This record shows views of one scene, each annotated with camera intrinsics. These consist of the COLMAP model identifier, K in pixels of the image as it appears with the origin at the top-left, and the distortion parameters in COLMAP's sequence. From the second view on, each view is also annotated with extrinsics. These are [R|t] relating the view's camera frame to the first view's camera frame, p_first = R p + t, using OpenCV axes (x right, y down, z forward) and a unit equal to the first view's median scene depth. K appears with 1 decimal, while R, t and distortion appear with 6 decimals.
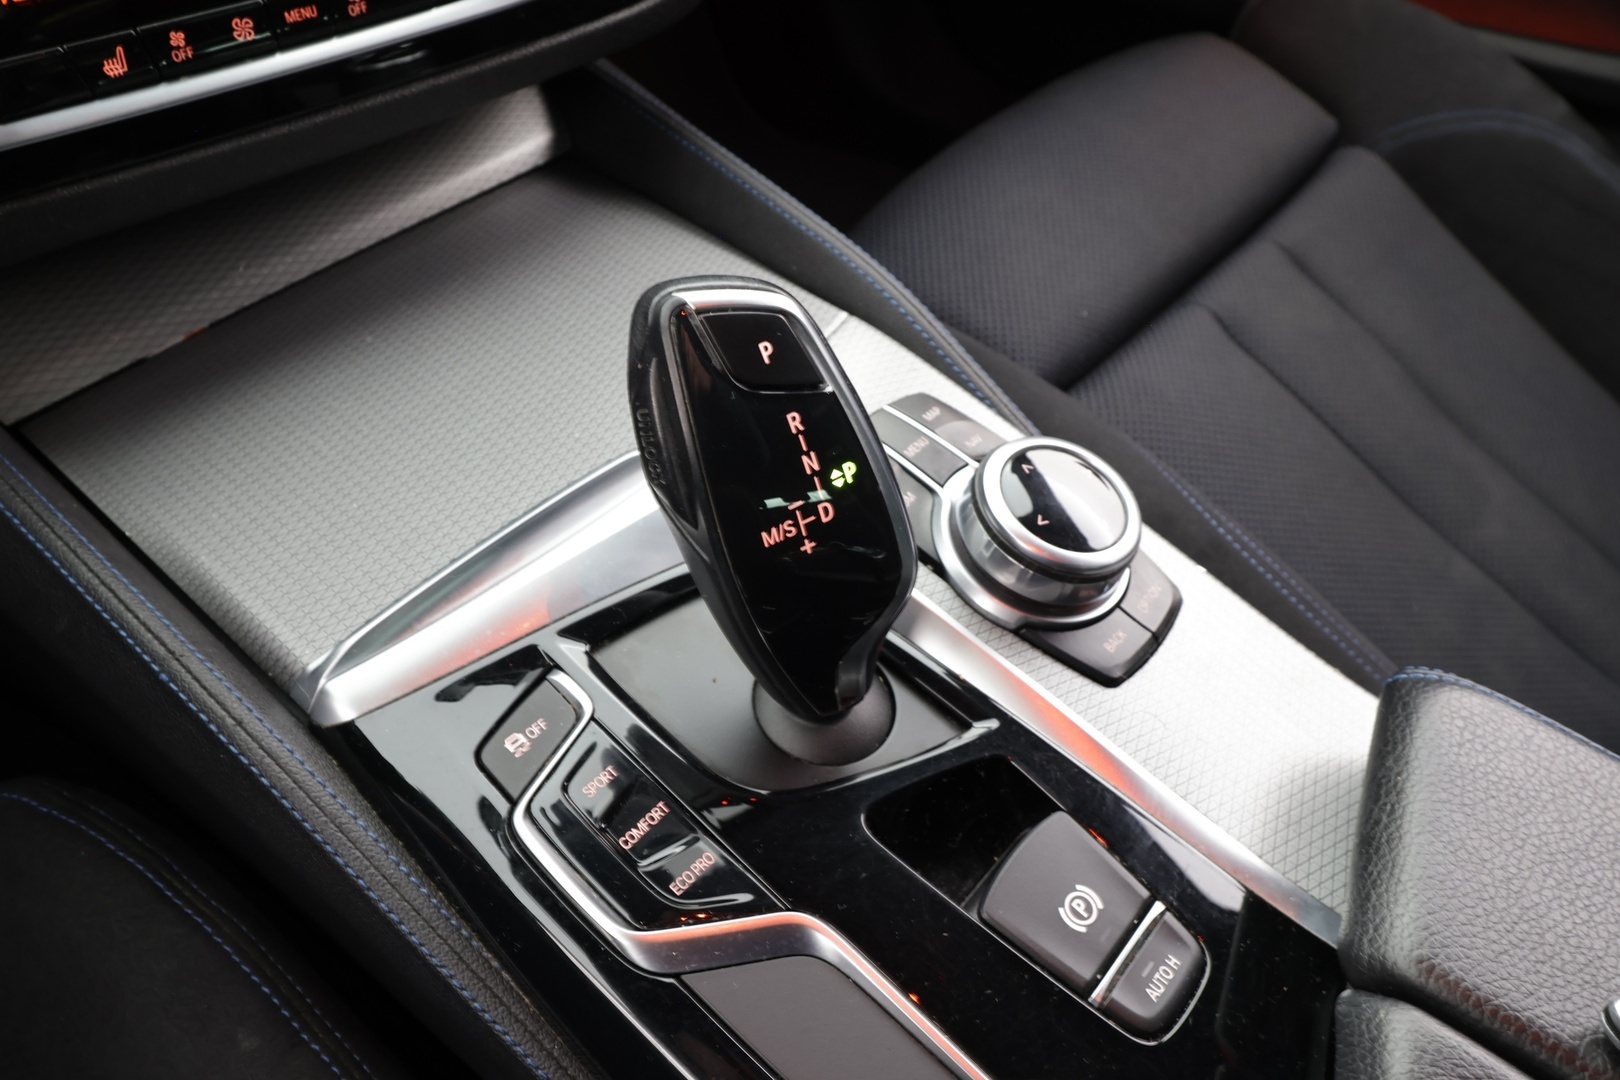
lens RADIAL K [[1143.4, 0, 807.6], [0, 1143.4, 541.1], [0, 0, 1]] dist [-0.003443, -0.001646]
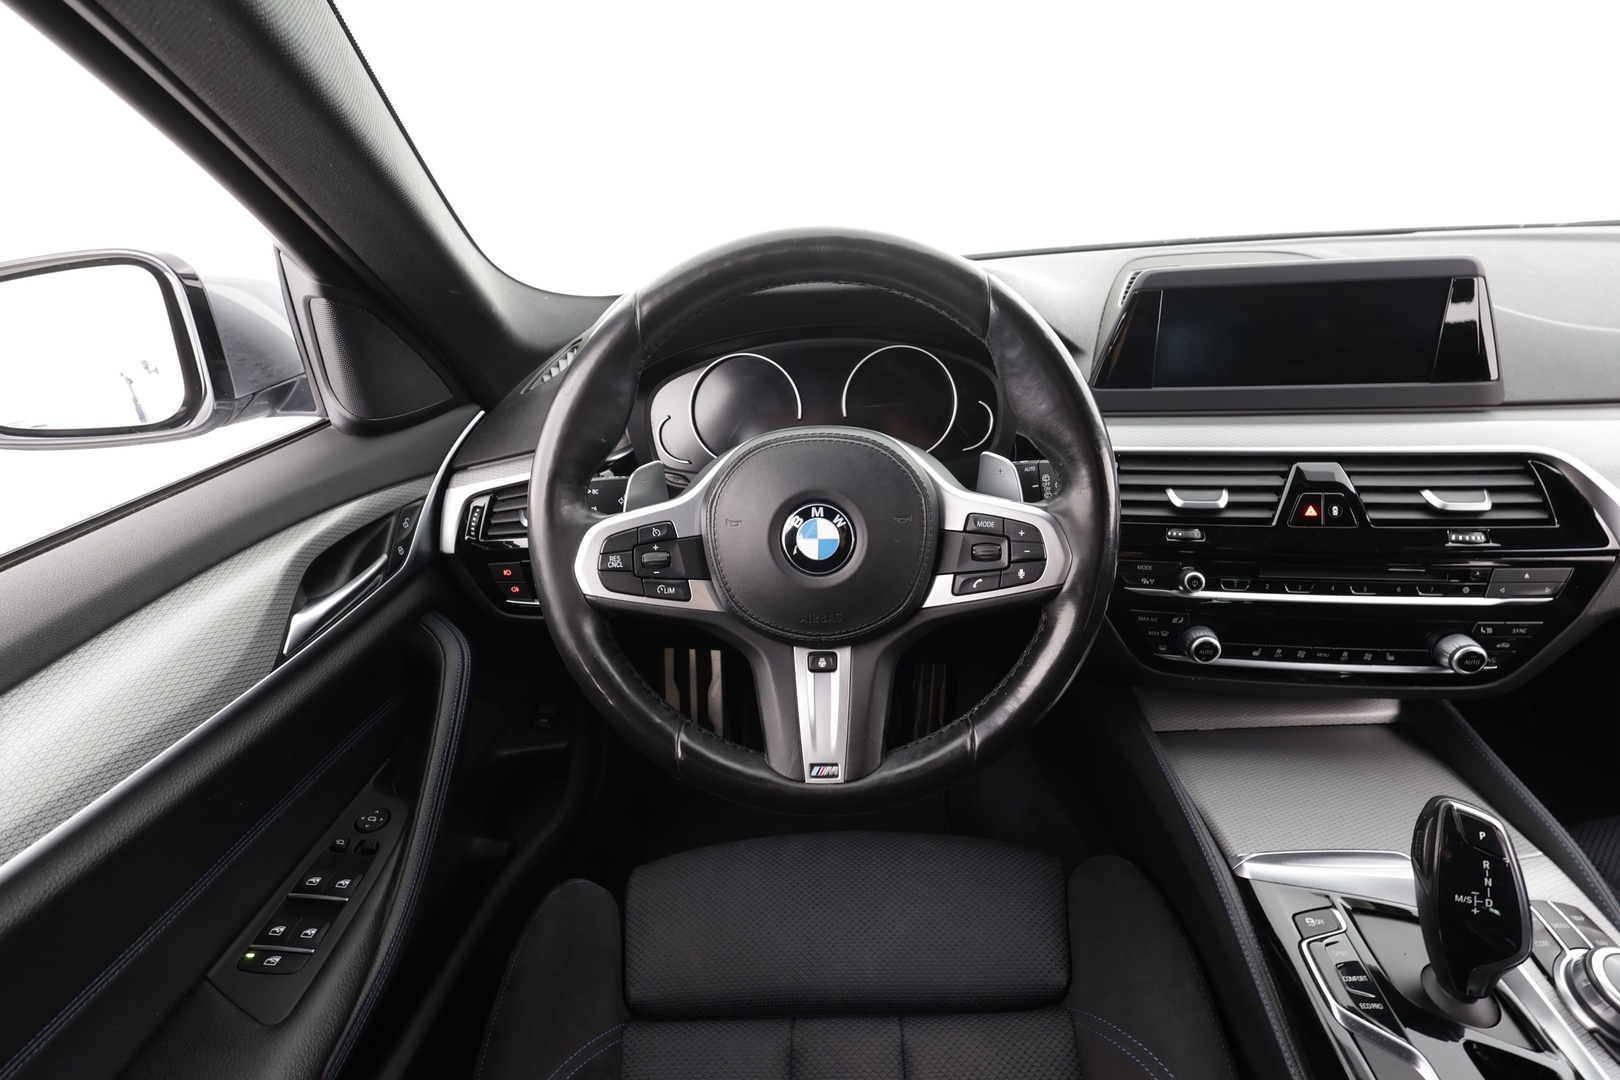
lens RADIAL K [[751.1, 0, 807.6], [0, 751.1, 542.6], [0, 0, 1]] dist [-0.002577, 0.001411]
pose [[0.623582, 0.242065, -0.743337, 0.096614], [-0.518953, 0.839306, -0.162030, 0.297604], [0.584665, 0.486796, 0.648997, -1.164096]]
